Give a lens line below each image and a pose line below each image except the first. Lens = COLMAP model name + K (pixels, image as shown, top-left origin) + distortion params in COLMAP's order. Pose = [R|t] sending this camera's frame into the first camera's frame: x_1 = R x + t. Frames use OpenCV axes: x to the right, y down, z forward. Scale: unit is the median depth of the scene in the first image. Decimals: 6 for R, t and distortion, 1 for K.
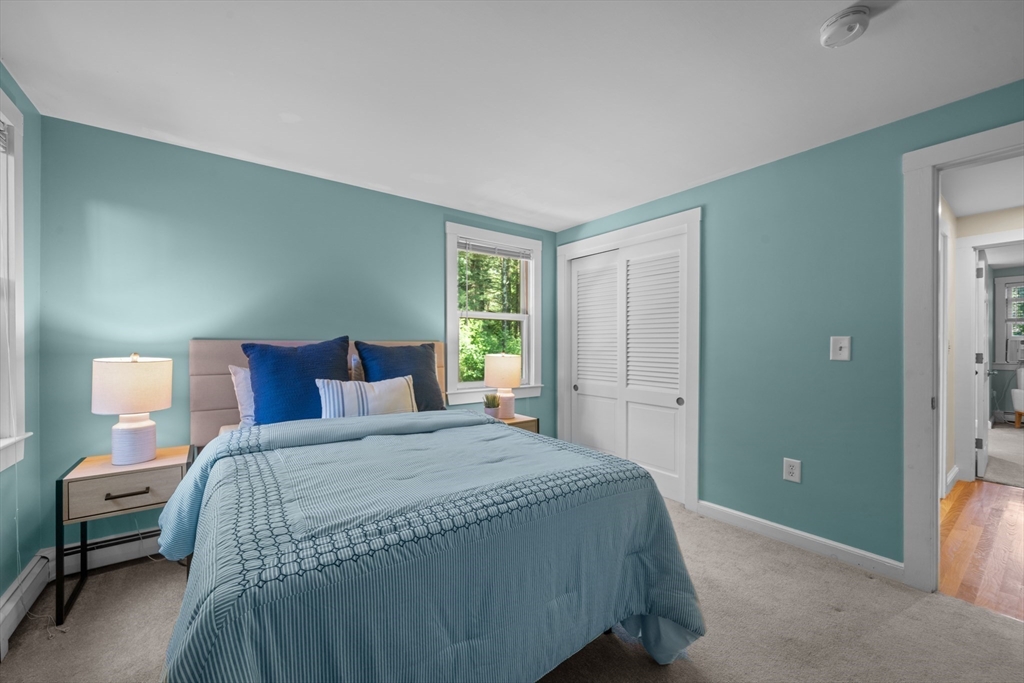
lens RADIAL K [[387.5, 0, 507.7], [0, 387.5, 346.1], [0, 0, 1]] dist [-0.001895, -0.000174]
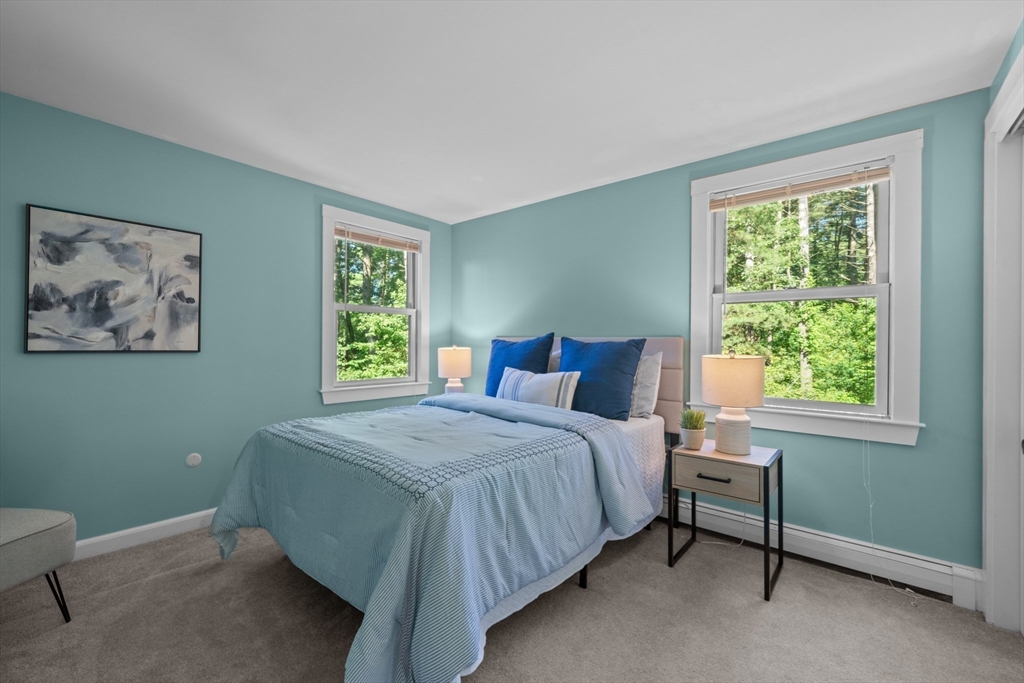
lens RADIAL K [[434.2, 0, 507.0], [0, 434.2, 336.7], [0, 0, 1]] dist [-0.001538, -0.000023]
pose [[0.240213, -0.018499, -0.970544, 0.776164], [-0.014336, 0.999642, -0.022602, 0.016843], [0.970614, 0.019343, 0.239862, 0.584147]]
